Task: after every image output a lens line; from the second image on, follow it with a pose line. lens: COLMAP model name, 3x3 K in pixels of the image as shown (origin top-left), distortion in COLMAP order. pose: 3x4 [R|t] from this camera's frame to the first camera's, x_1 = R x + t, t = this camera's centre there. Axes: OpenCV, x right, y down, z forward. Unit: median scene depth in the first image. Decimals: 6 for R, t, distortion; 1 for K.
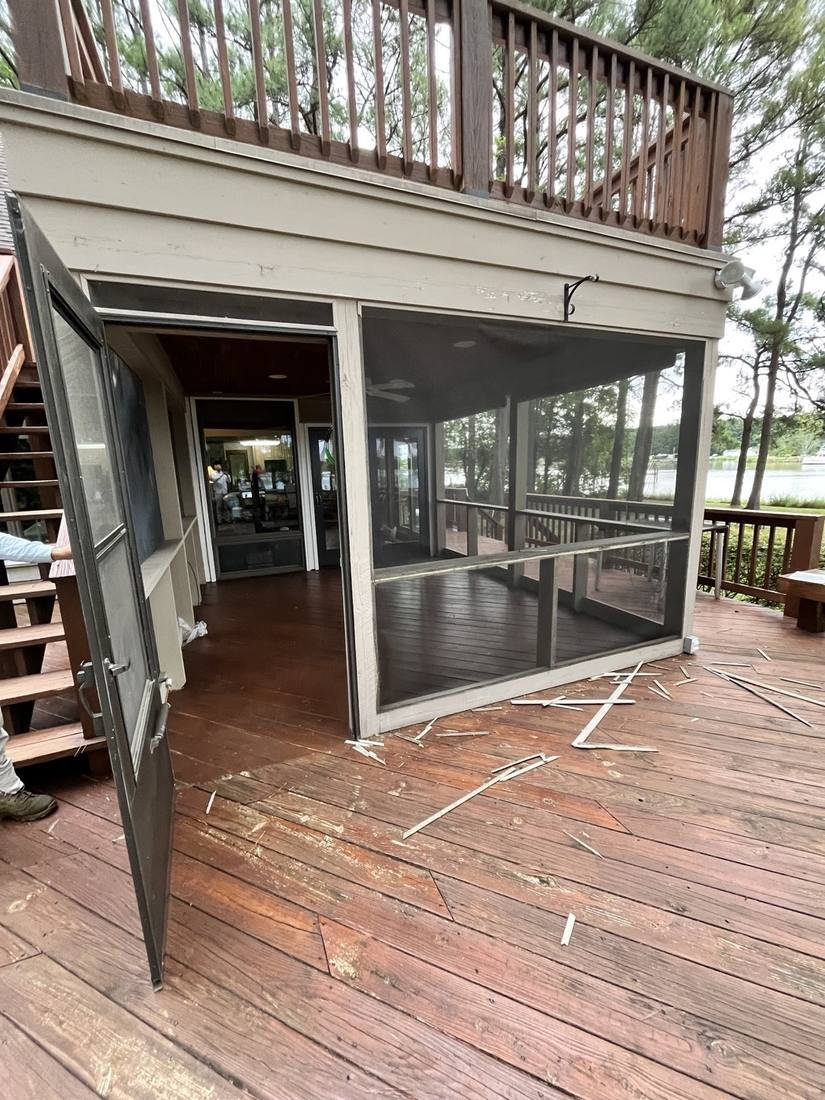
lens RADIAL K [[447.2, 0, 413.5], [0, 447.2, 548.8], [0, 0, 1]] dist [0.001380, 0.000022]
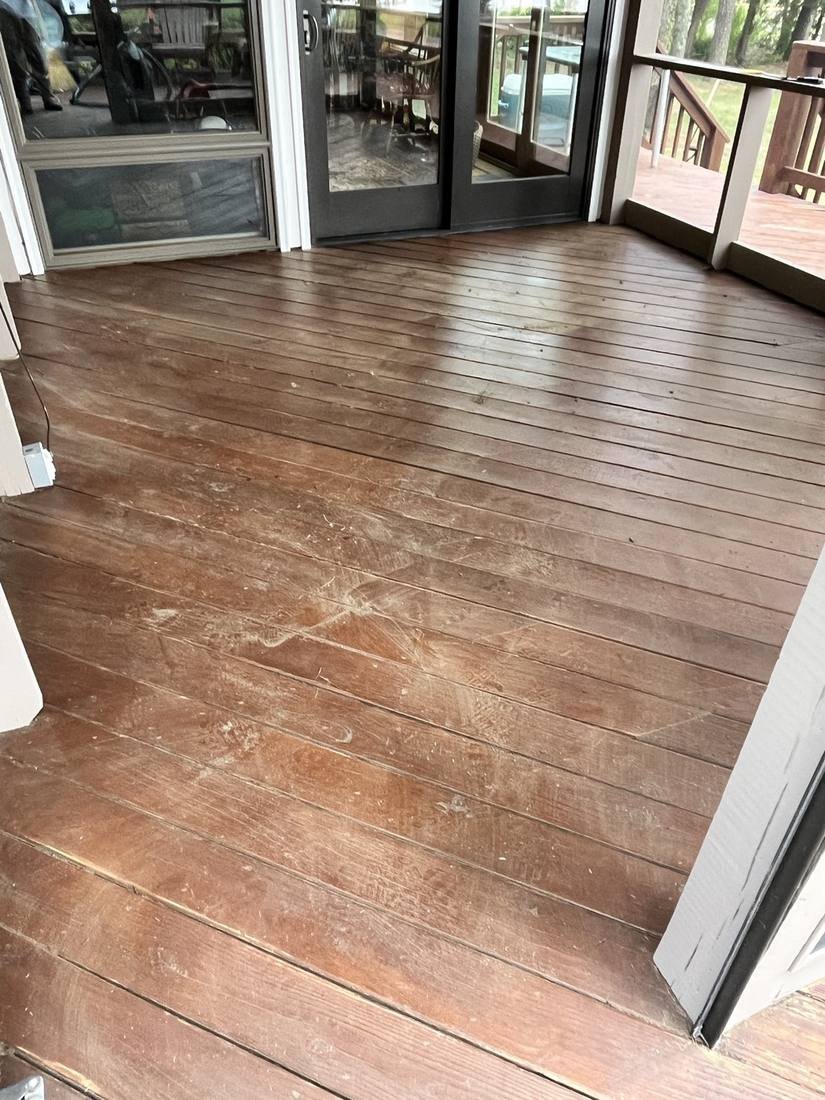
lens RADIAL K [[826.6, 0, 421.4], [0, 826.6, 543.5], [0, 0, 1]] dist [-0.000936, 0.002870]
pose [[0.998803, 0.038191, 0.030554, -0.128891], [-0.047543, 0.904726, 0.423333, -0.028201], [-0.011476, -0.424279, 0.905459, 0.253405]]
